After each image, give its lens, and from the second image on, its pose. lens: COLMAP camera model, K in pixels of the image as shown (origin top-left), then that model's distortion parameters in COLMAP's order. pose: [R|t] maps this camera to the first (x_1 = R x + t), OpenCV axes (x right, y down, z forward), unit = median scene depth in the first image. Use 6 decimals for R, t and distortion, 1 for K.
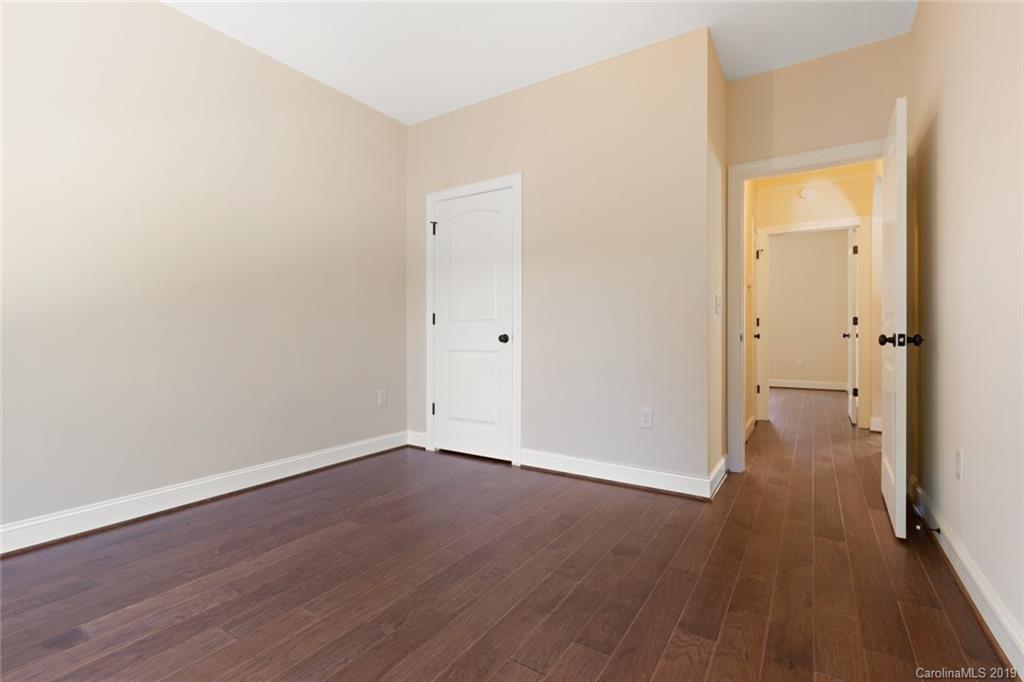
lens RADIAL K [[463.6, 0, 504.3], [0, 463.6, 340.5], [0, 0, 1]] dist [-0.000874, -0.000123]
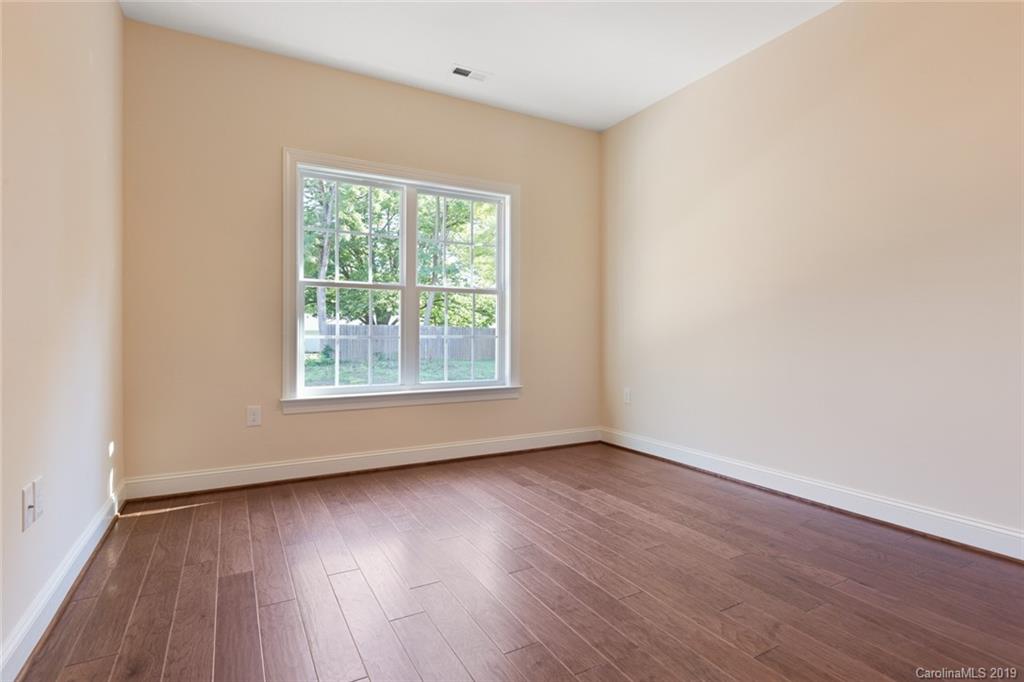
lens RADIAL K [[509.4, 0, 512.6], [0, 509.4, 324.7], [0, 0, 1]] dist [0.001351, -0.000052]
pose [[-0.462326, -0.015740, -0.886570, 0.877761], [-0.008123, 0.999876, -0.013516, -0.015141], [0.886673, 0.000953, -0.462396, 1.341501]]
